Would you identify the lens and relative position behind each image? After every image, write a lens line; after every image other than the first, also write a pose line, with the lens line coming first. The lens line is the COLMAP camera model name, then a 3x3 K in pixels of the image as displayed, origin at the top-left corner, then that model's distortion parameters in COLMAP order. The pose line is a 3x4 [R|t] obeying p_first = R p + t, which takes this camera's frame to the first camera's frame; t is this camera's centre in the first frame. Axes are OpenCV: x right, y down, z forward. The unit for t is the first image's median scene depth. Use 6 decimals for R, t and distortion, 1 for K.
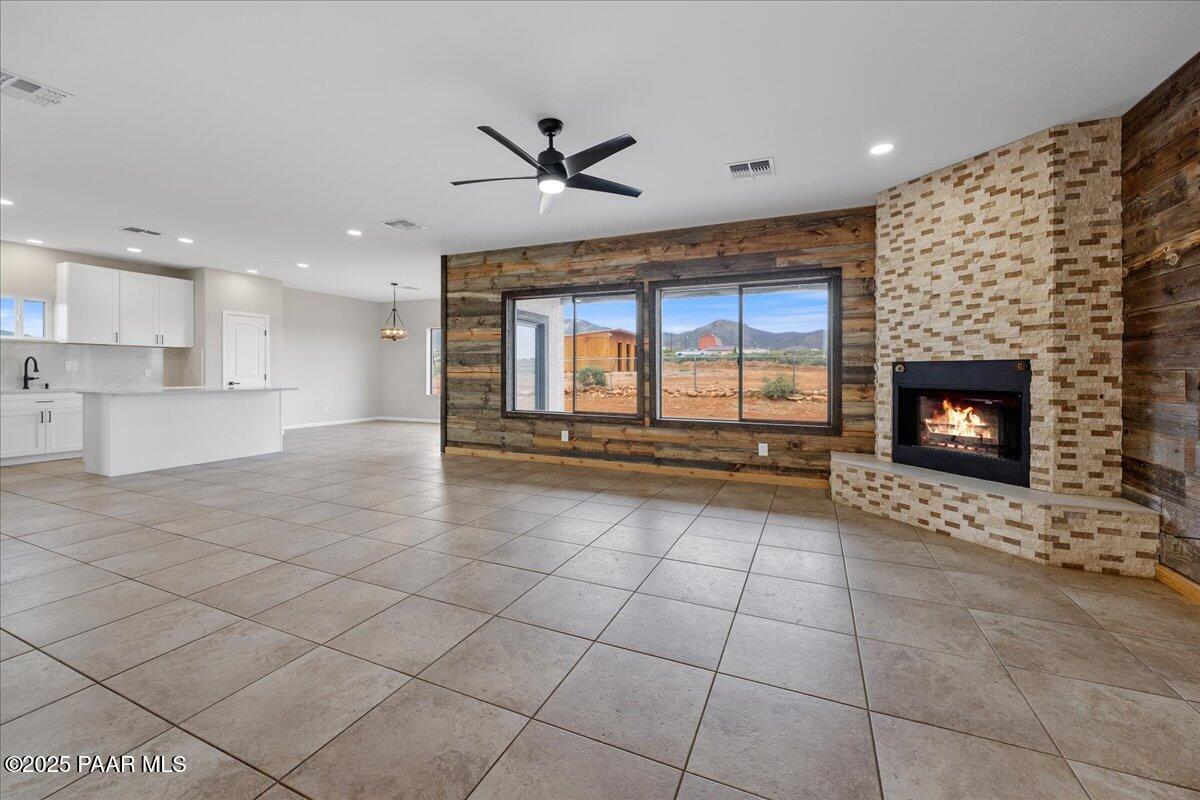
lens RADIAL K [[487.6, 0, 595.4], [0, 487.6, 376.1], [0, 0, 1]] dist [-0.004995, 0.000414]
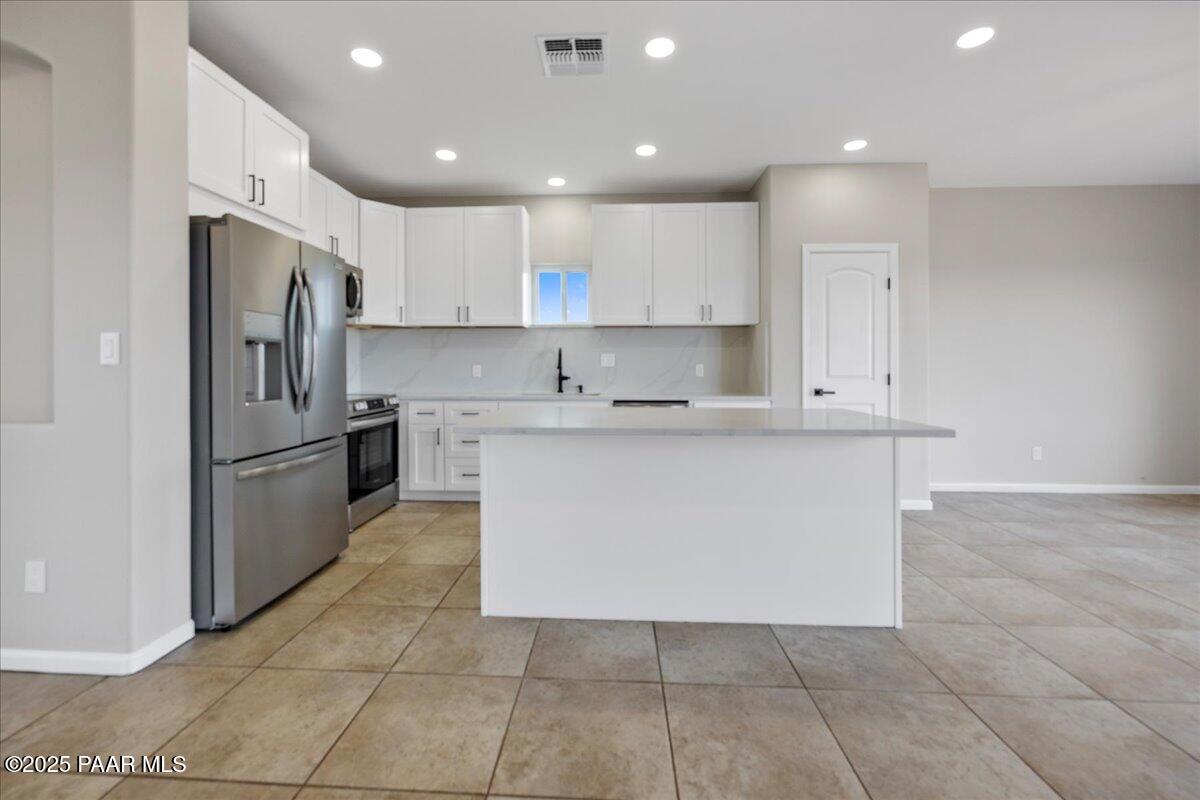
lens RADIAL K [[501.0, 0, 590.7], [0, 501.0, 365.5], [0, 0, 1]] dist [-0.000025, 0.000020]
pose [[0.357855, -0.002646, -0.933774, -0.698395], [-0.006657, 0.999963, -0.005385, -0.014127], [0.933754, 0.008144, 0.357824, 1.173551]]
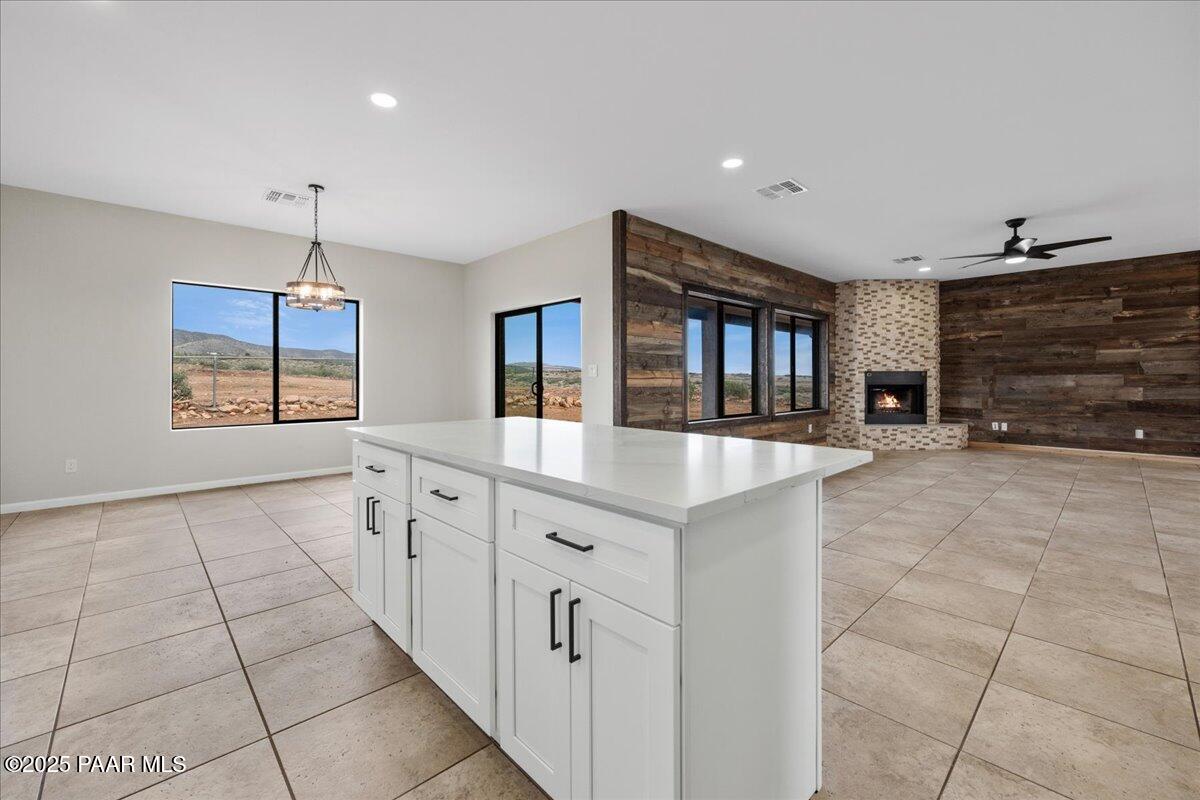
lens RADIAL K [[491.0, 0, 591.0], [0, 491.0, 379.3], [0, 0, 1]] dist [-0.005377, -0.000241]
pose [[0.392469, -0.006660, 0.919741, -1.621943], [0.010628, 0.999940, 0.002705, -0.014562], [-0.919704, 0.008714, 0.392516, 1.273110]]
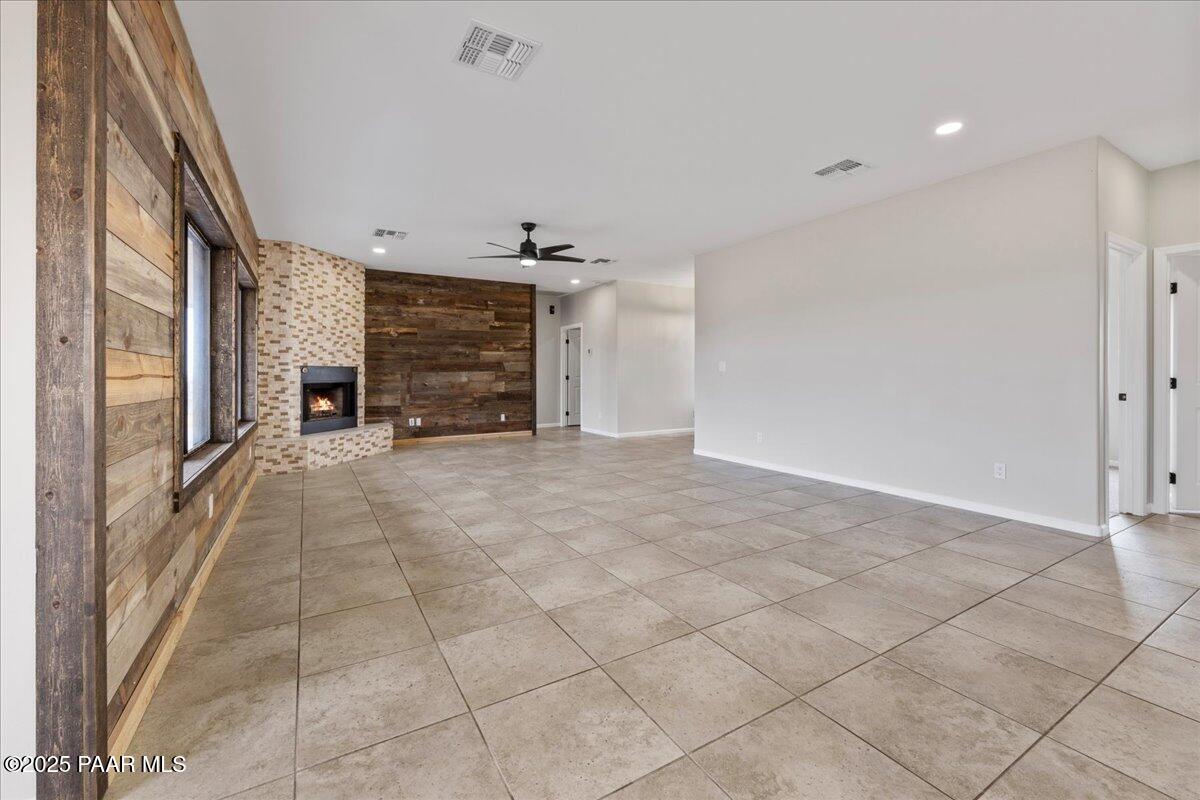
lens RADIAL K [[491.7, 0, 589.5], [0, 491.7, 370.4], [0, 0, 1]] dist [-0.000505, -0.000130]
pose [[-0.810979, 0.000495, 0.585074, -0.963288], [0.002886, 0.999991, 0.003154, -0.017948], [-0.585067, 0.004246, -0.810974, 1.734140]]
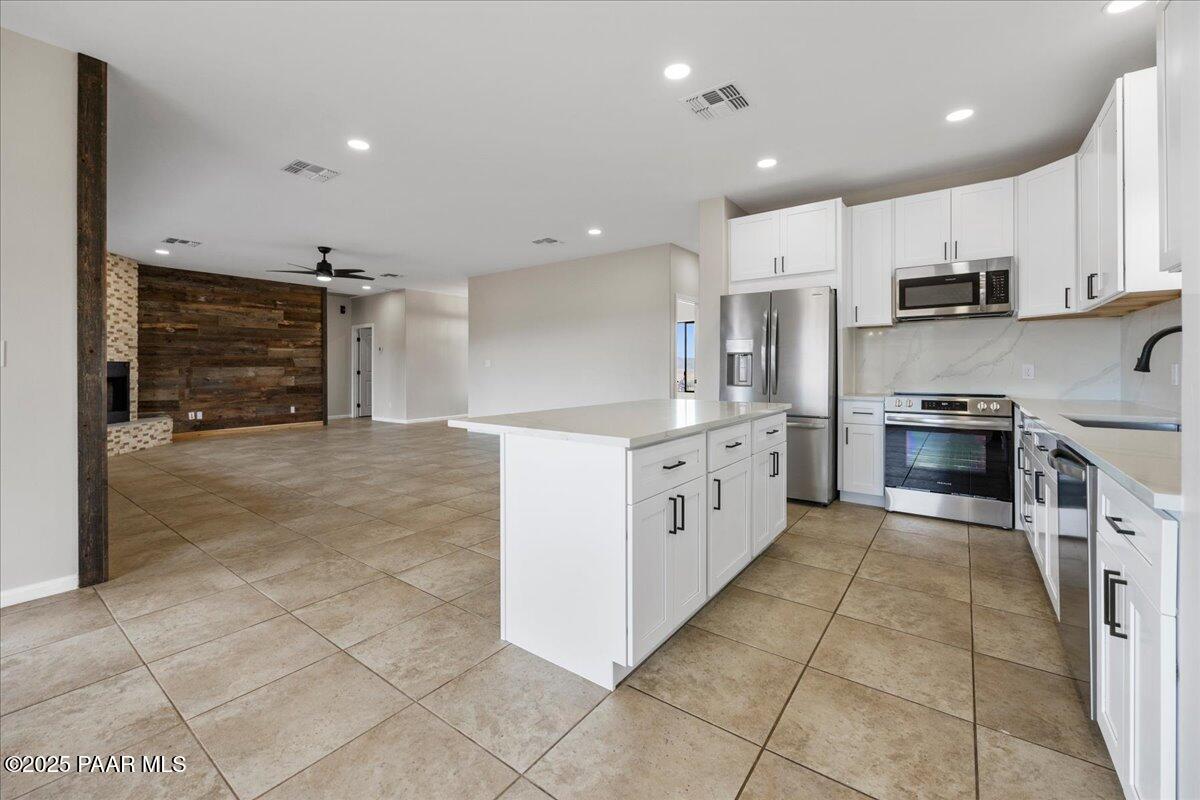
lens RADIAL K [[491.7, 0, 589.5], [0, 491.7, 370.4], [0, 0, 1]] dist [-0.000505, -0.000130]
pose [[-0.973810, -0.004958, 0.227309, -1.280259], [-0.002339, 0.999928, 0.011789, -0.021347], [-0.227351, 0.010948, -0.973751, 2.141410]]
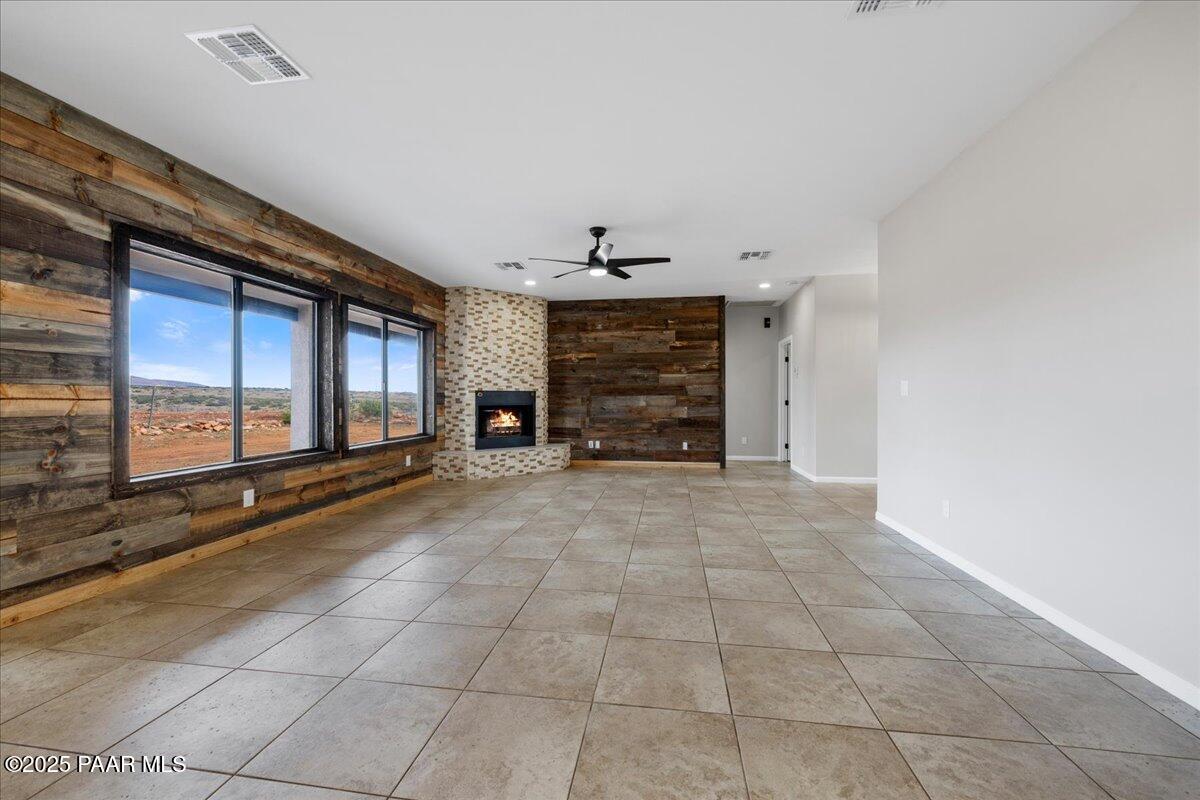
lens RADIAL K [[482.6, 0, 596.7], [0, 482.6, 398.3], [0, 0, 1]] dist [-0.005791, -0.000214]
pose [[-0.266045, -0.007164, 0.963934, -1.157023], [0.005138, 0.999948, 0.008850, -0.015049], [-0.963947, 0.007307, -0.265994, 1.074623]]
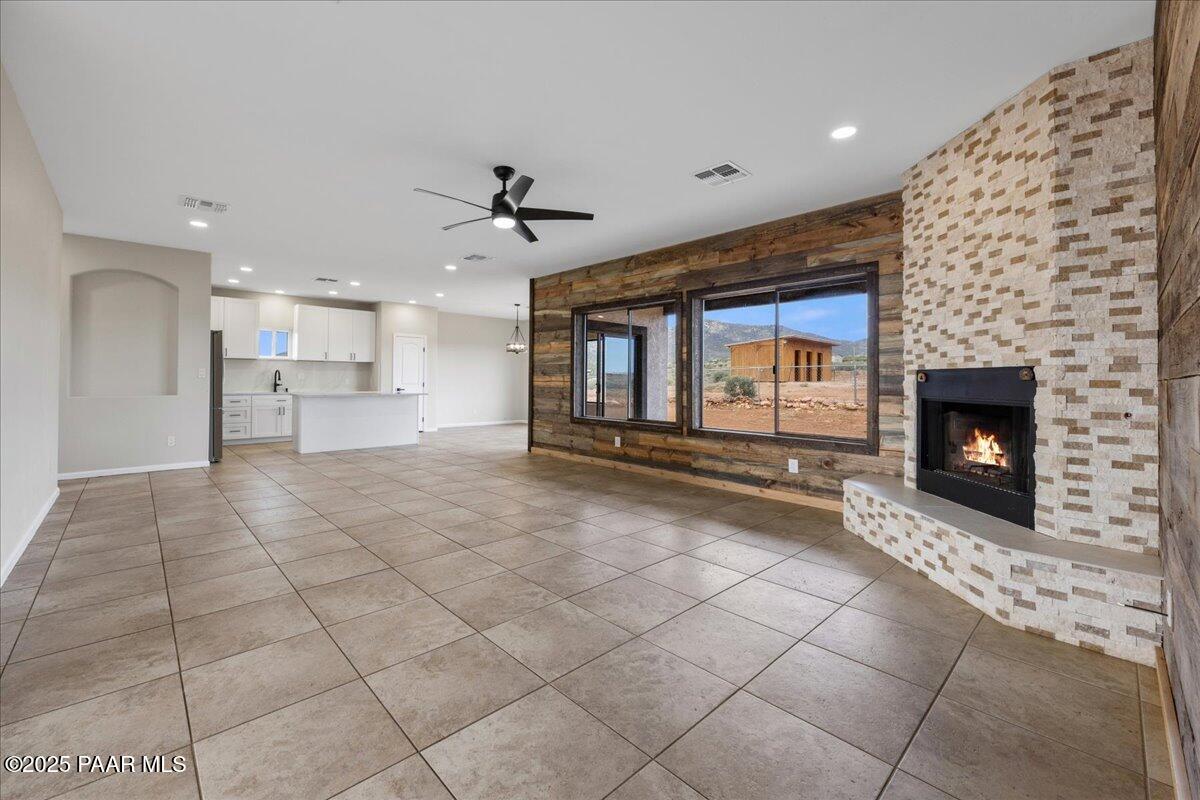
lens RADIAL K [[491.0, 0, 591.0], [0, 491.0, 379.3], [0, 0, 1]] dist [-0.005377, -0.000241]
pose [[0.922146, 0.001590, -0.386839, 0.433370], [-0.006541, 0.999913, -0.011483, 0.000336], [0.386787, 0.013119, 0.922076, -0.003505]]
